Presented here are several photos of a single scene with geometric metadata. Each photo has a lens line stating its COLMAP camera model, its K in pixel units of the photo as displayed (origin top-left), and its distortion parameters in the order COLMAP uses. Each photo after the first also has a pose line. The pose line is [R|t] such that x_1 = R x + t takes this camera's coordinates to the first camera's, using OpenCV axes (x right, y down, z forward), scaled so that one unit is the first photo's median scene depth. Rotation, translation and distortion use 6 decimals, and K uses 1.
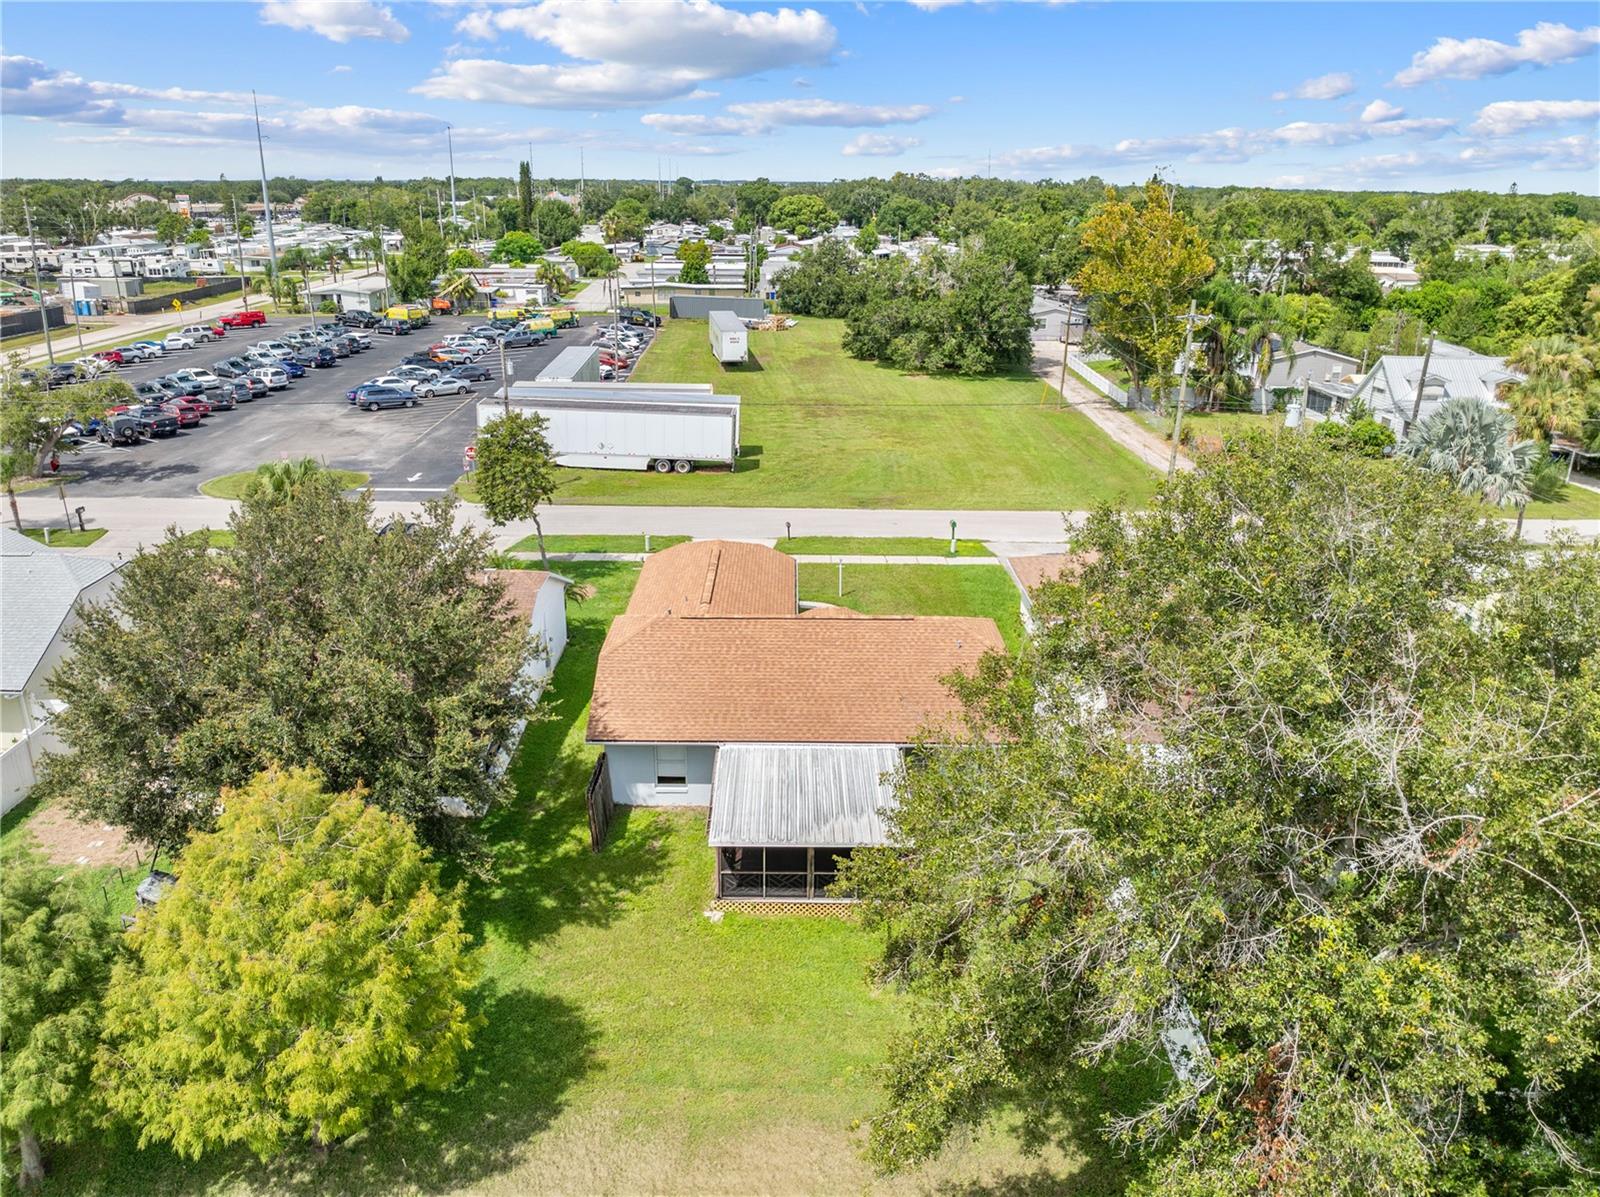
lens RADIAL K [[1160.9, 0, 800.0], [0, 1160.9, 598.5], [0, 0, 1]] dist [-0.024236, -0.002179]
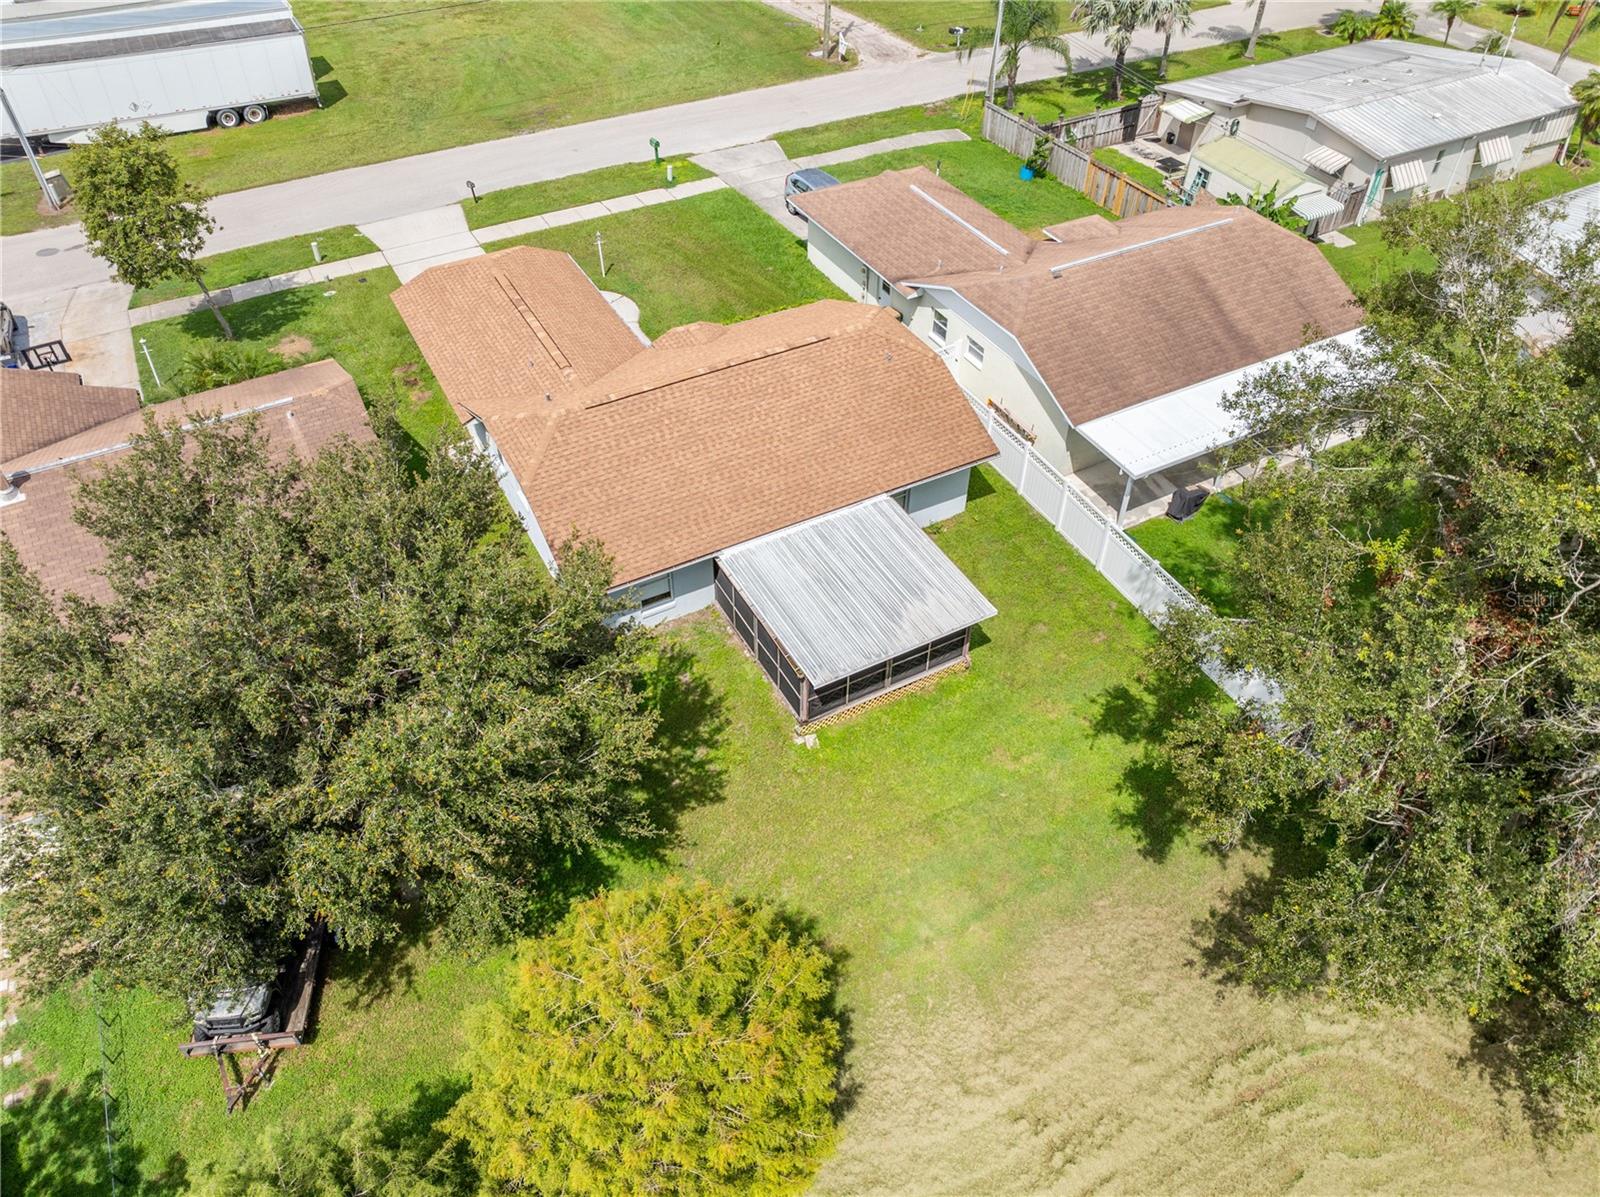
lens RADIAL K [[1160.9, 0, 800.0], [0, 1160.9, 598.5], [0, 0, 1]] dist [-0.024236, -0.002179]
pose [[0.881007, -0.330165, 0.338848, -0.180423], [0.166172, 0.886541, 0.431778, -0.119835], [-0.442960, -0.324092, 0.835913, 0.121747]]
